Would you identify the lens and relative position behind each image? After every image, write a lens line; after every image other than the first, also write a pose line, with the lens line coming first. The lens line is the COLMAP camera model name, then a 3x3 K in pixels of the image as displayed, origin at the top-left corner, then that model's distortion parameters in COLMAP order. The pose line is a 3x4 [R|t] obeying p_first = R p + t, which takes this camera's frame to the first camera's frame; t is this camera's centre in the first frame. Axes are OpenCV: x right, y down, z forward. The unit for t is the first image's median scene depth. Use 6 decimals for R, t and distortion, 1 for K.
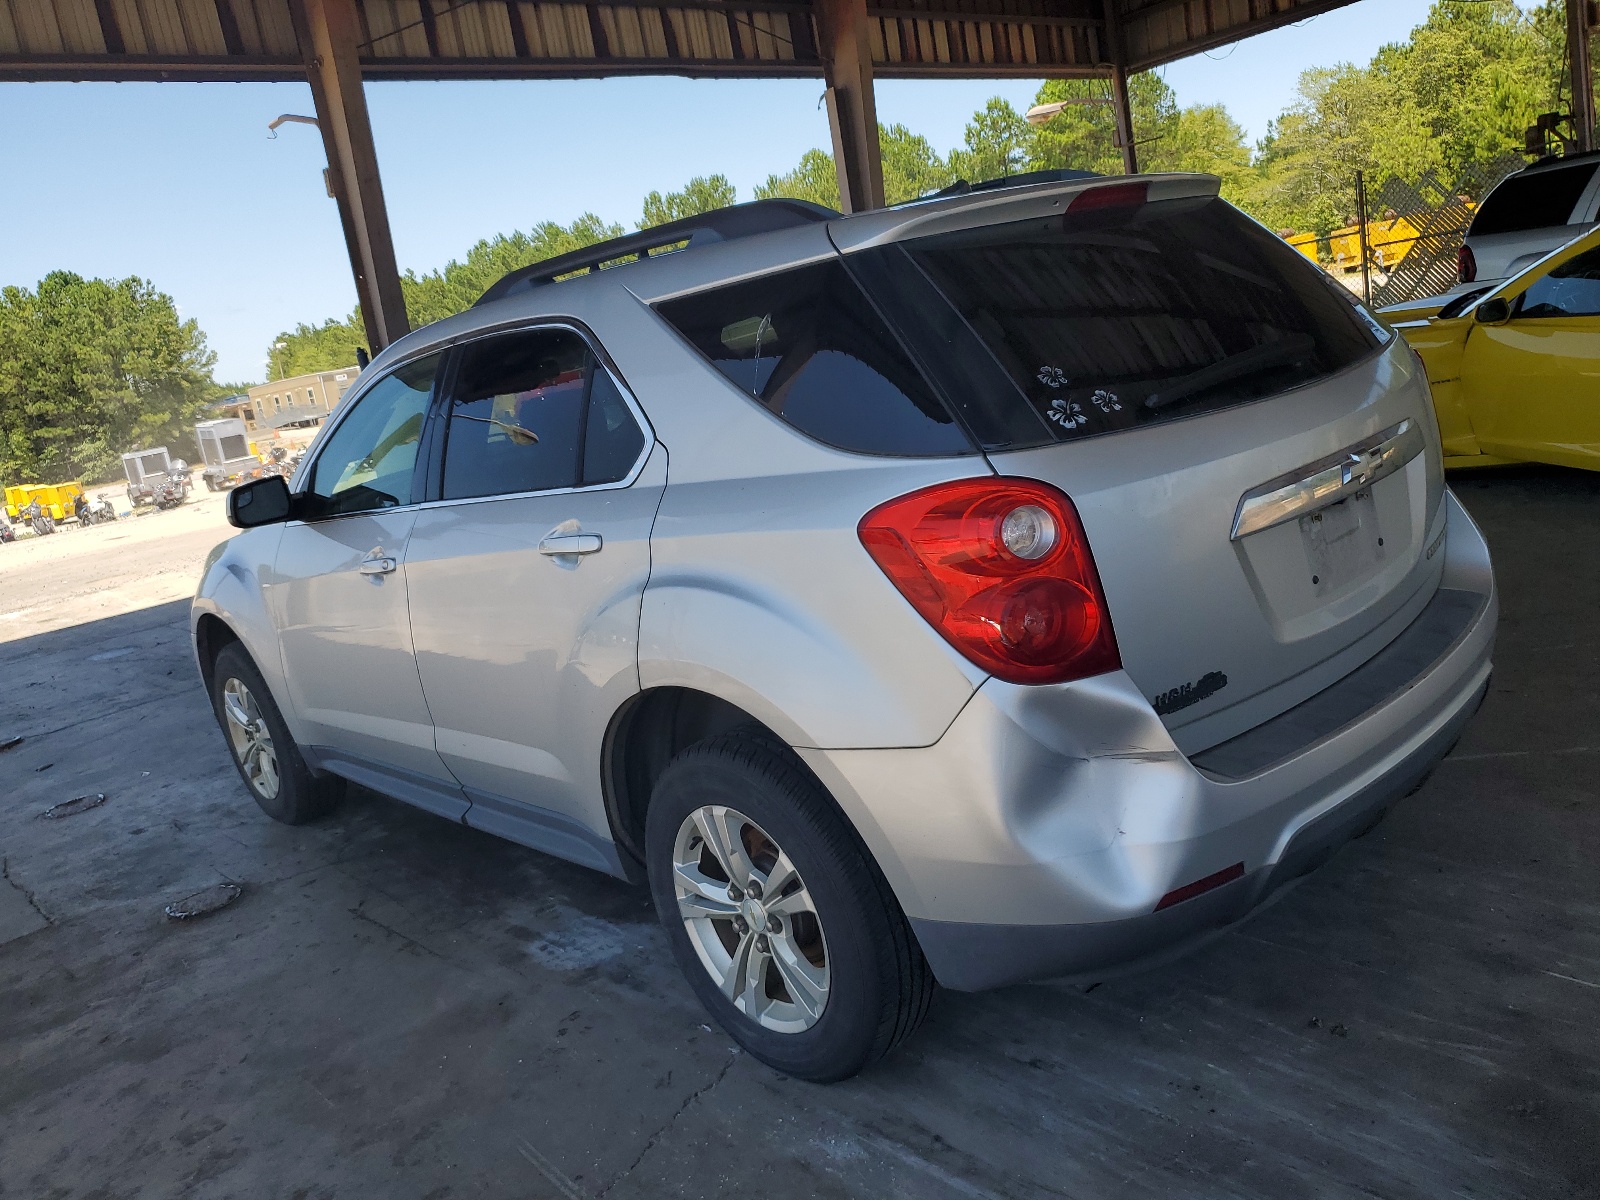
lens RADIAL K [[1264.4, 0, 810.7], [0, 1264.4, 597.0], [0, 0, 1]] dist [-0.002497, 0.005048]
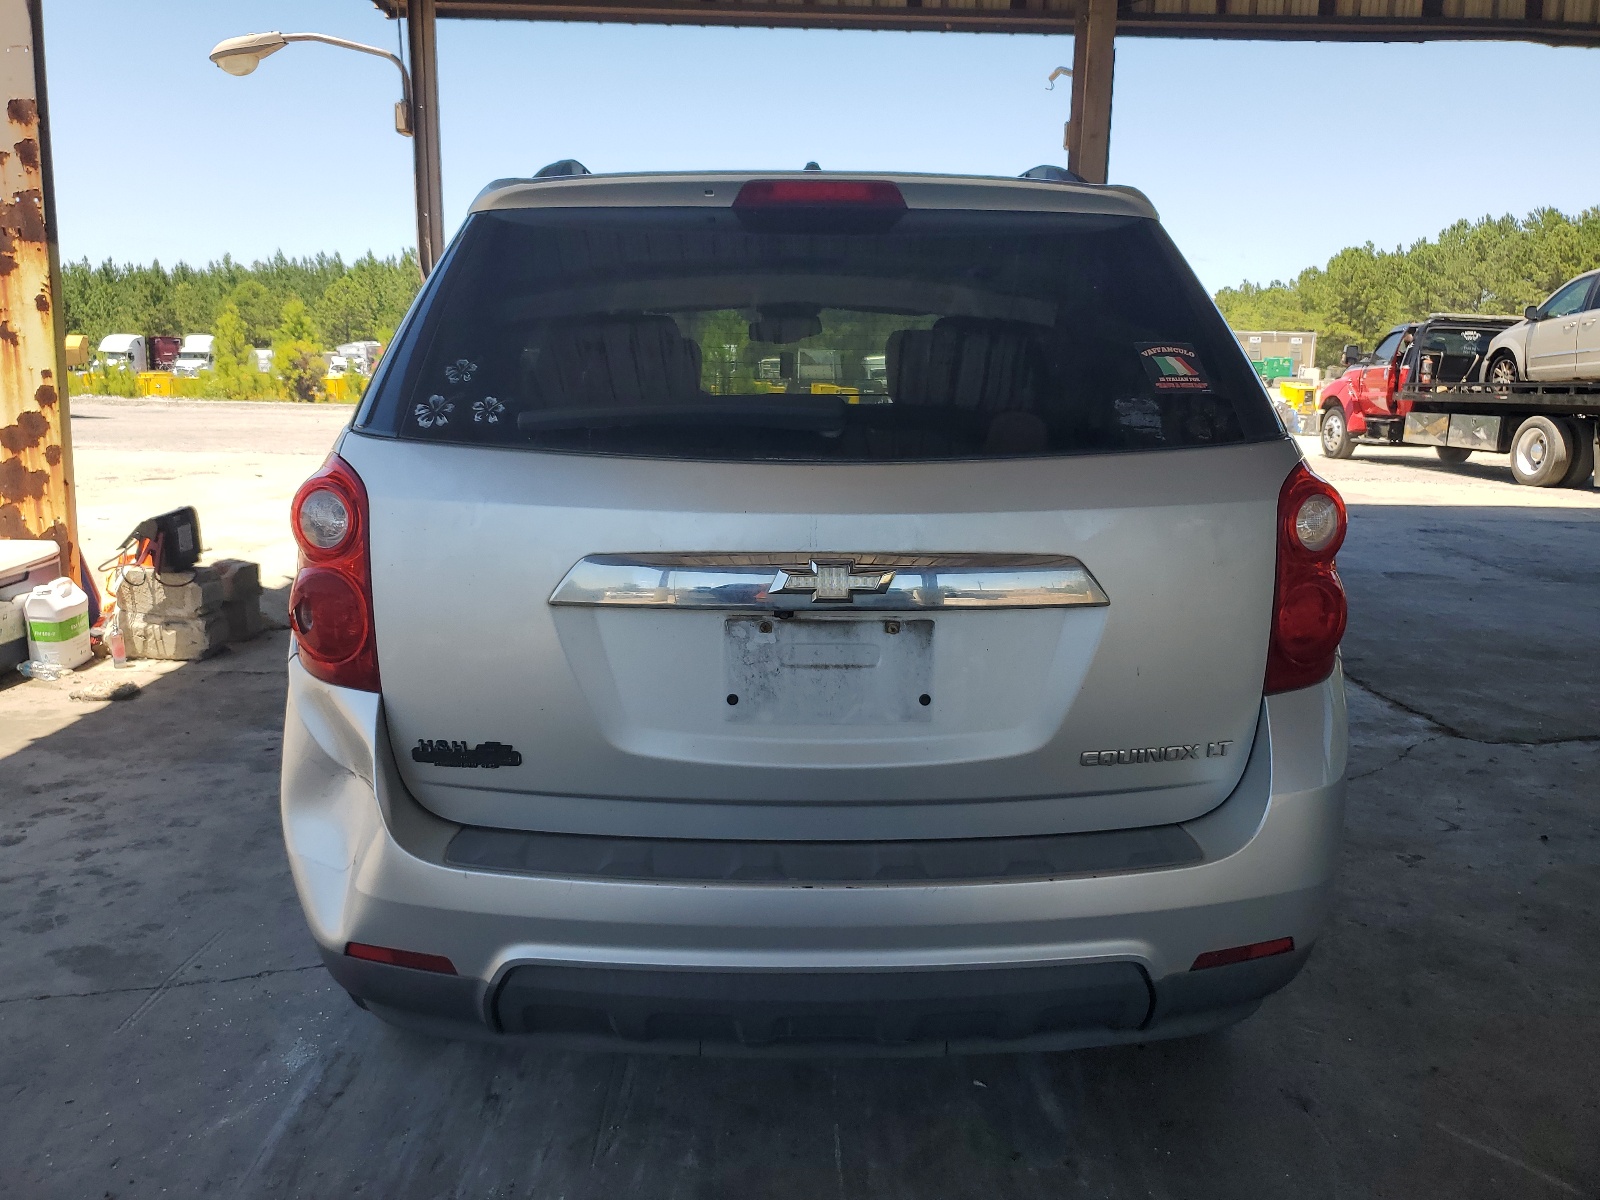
lens RADIAL K [[1264.4, 0, 810.7], [0, 1264.4, 597.0], [0, 0, 1]] dist [-0.002497, 0.005048]
pose [[0.735998, 0.296739, -0.608484, 0.191214], [-0.279513, 0.951827, 0.126089, -0.039771], [0.616587, 0.077278, 0.783485, 0.090206]]
